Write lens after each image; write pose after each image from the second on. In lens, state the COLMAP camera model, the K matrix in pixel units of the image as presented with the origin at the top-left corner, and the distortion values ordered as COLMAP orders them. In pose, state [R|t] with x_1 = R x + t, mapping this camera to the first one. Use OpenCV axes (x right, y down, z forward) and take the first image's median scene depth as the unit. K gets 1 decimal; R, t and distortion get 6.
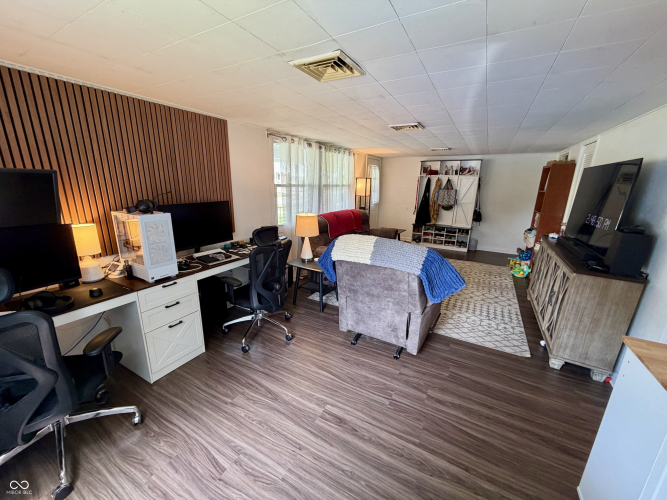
lens RADIAL K [[266.8, 0, 331.7], [0, 266.8, 250.2], [0, 0, 1]] dist [-0.000452, -0.000168]
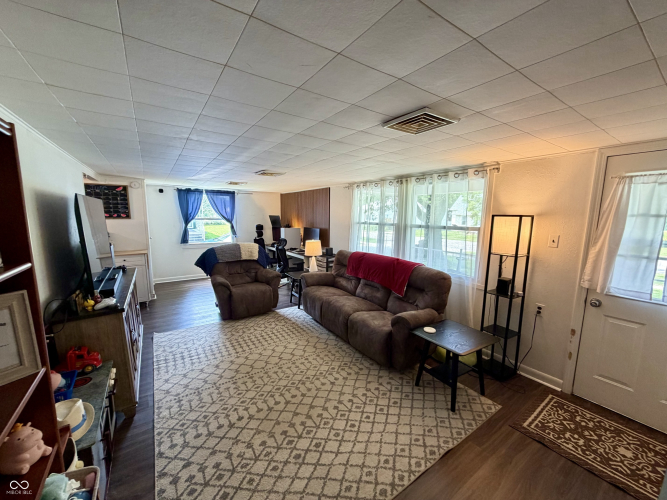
lens RADIAL K [[266.8, 0, 331.7], [0, 266.8, 250.2], [0, 0, 1]] dist [-0.000452, -0.000168]
pose [[-0.441009, 0.091780, -0.892797, 1.111034], [-0.245676, 0.944418, 0.218442, -0.409220], [0.863223, 0.315674, -0.393949, 1.599926]]
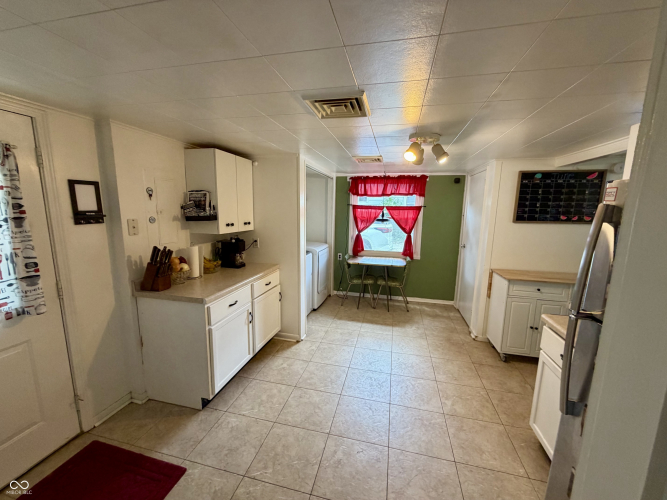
lens RADIAL K [[266.8, 0, 331.7], [0, 266.8, 250.2], [0, 0, 1]] dist [-0.000452, -0.000168]
pose [[-0.959606, 0.013833, -0.281005, 1.378675], [-0.099098, 0.918163, 0.383610, -0.177369], [0.263315, 0.395962, -0.879704, 0.688553]]
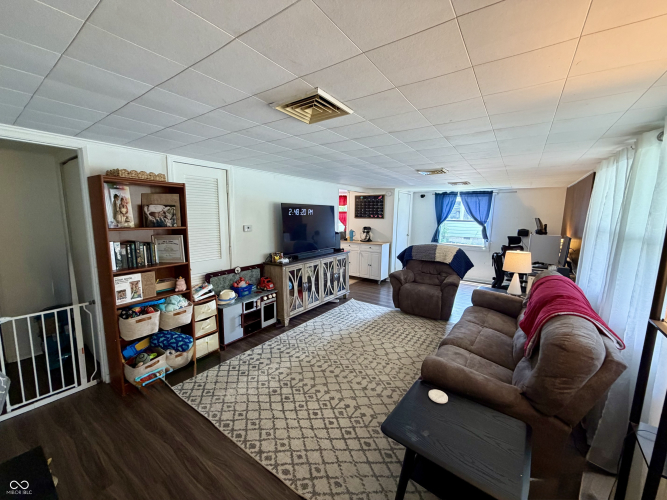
lens RADIAL K [[259.3, 0, 333.2], [0, 259.3, 264.5], [0, 0, 1]] dist [-0.000420, 0.000066]
pose [[-0.995129, -0.051031, 0.084344, 0.522208], [-0.009461, 0.901075, 0.433560, -0.507000], [-0.098125, 0.430650, -0.897169, 1.922773]]
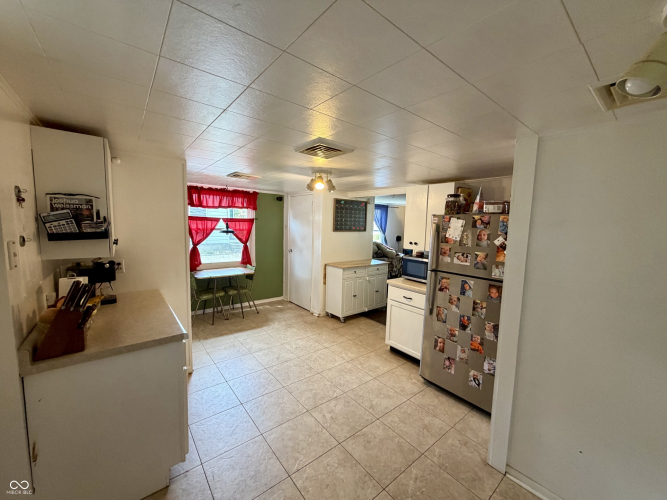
lens RADIAL K [[266.8, 0, 331.7], [0, 266.8, 250.2], [0, 0, 1]] dist [-0.000452, -0.000168]
pose [[-0.365434, 0.067424, -0.928392, 1.807245], [-0.265298, 0.948462, 0.173309, -0.122560], [0.892230, 0.309634, -0.328713, 0.494131]]
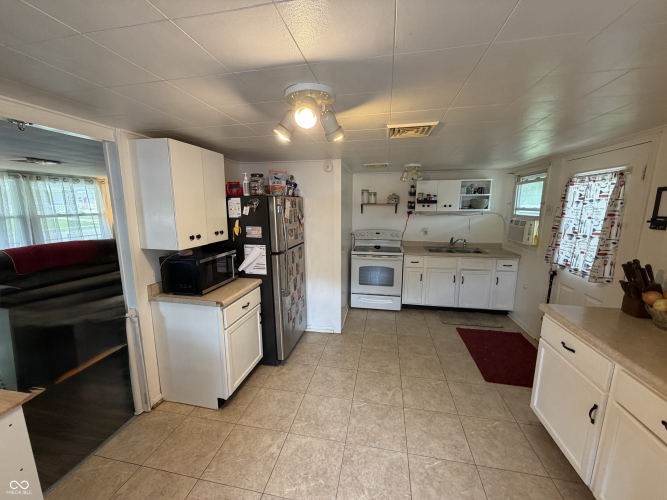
lens RADIAL K [[266.8, 0, 331.7], [0, 266.8, 250.2], [0, 0, 1]] dist [-0.000452, -0.000168]
pose [[0.946527, -0.073048, 0.314247, 0.893132], [0.097386, 0.993286, -0.062437, 0.041927], [-0.307576, 0.089701, 0.947286, -0.245219]]
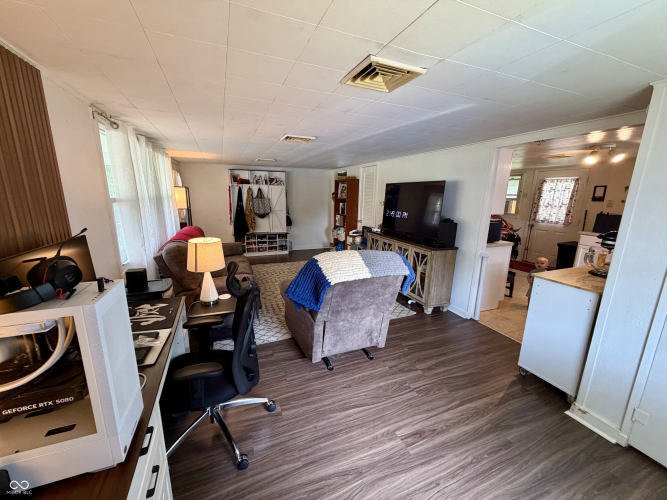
lens RADIAL K [[266.8, 0, 331.7], [0, 266.8, 250.2], [0, 0, 1]] dist [-0.000452, -0.000168]
pose [[0.614555, -0.173072, 0.769654, -0.421450], [0.191436, 0.979193, 0.067333, -0.086451], [-0.765293, 0.105960, 0.634900, 0.277479]]
